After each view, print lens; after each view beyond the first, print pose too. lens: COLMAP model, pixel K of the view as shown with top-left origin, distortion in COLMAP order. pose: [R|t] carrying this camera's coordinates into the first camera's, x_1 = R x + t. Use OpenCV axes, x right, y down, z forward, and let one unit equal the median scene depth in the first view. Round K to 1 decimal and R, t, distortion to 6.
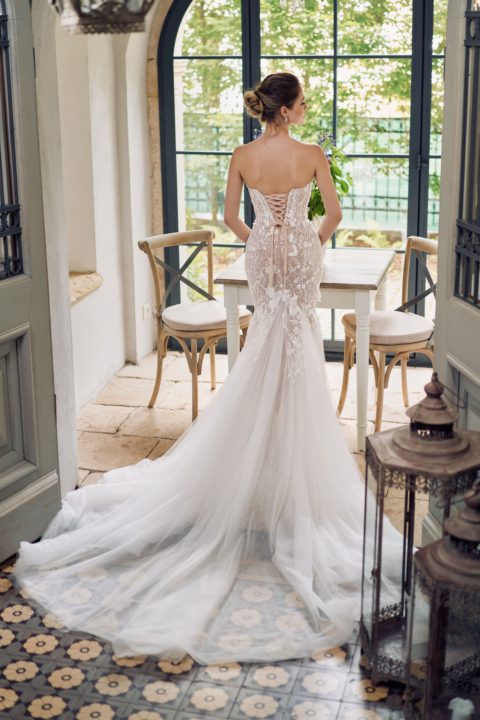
lens RADIAL K [[1150.5, 0, 240.0], [0, 1150.5, 360.0], [0, 0, 1]] dist [-0.036234, -0.124360]
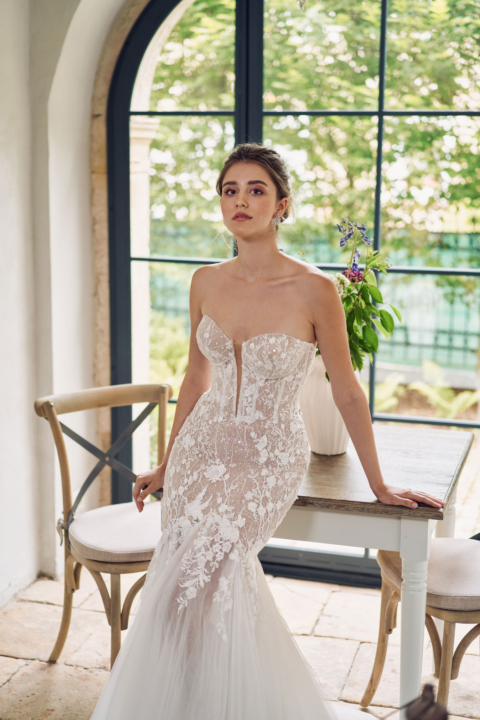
lens RADIAL K [[1111.5, 0, 240.0], [0, 1111.5, 360.0], [0, 0, 1]] dist [-0.012553, -0.061863]
pose [[0.998007, 0.032926, -0.053825, 0.042107], [-0.038390, 0.993853, -0.103838, -0.062524], [0.050076, 0.105697, 0.993137, 0.395488]]
